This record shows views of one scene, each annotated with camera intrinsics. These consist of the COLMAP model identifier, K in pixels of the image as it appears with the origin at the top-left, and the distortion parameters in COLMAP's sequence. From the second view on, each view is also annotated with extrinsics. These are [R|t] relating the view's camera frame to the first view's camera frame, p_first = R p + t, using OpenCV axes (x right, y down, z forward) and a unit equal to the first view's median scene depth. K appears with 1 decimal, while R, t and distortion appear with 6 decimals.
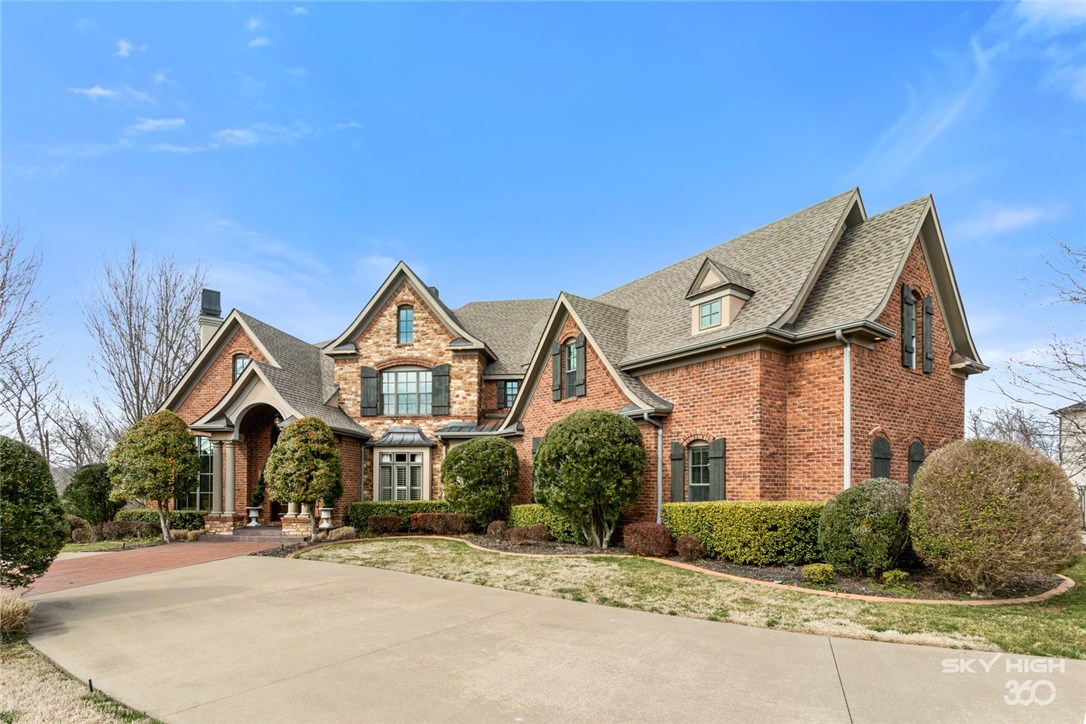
lens RADIAL K [[519.4, 0, 550.5], [0, 519.4, 477.1], [0, 0, 1]] dist [0.019181, 0.000054]
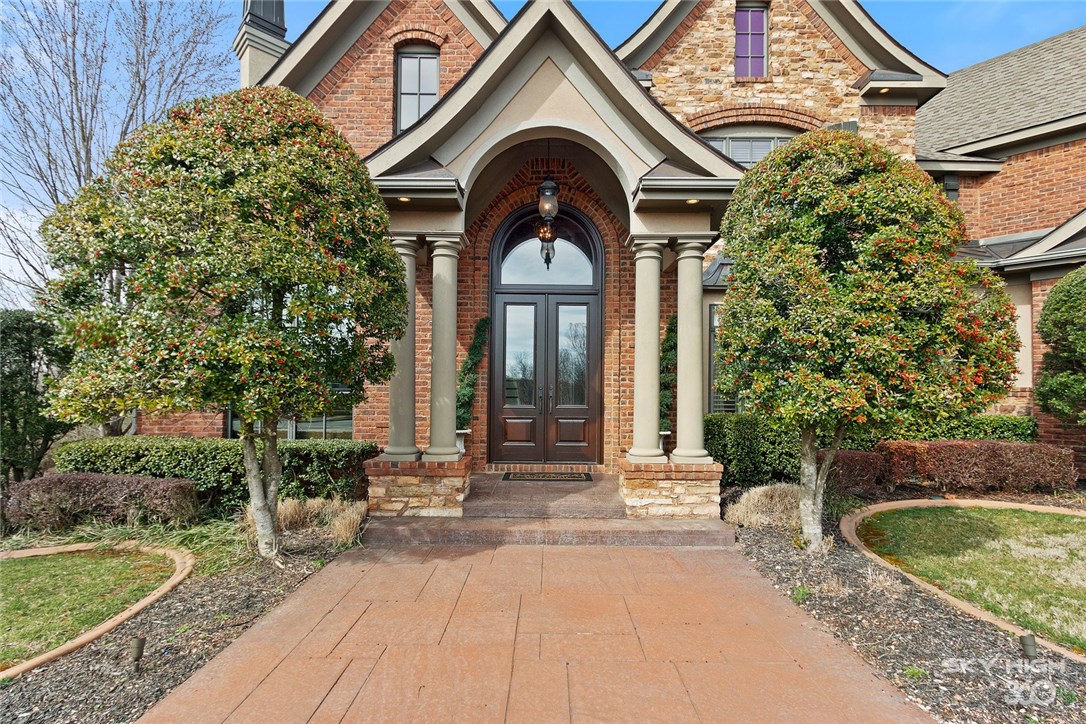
lens RADIAL K [[469.4, 0, 560.3], [0, 469.4, 382.9], [0, 0, 1]] dist [0.003514, -0.000058]
pose [[0.986362, 0.002038, 0.164580, -0.534377], [-0.001325, 0.999989, -0.004442, 0.023503], [-0.164587, 0.004164, 0.986354, 0.622761]]
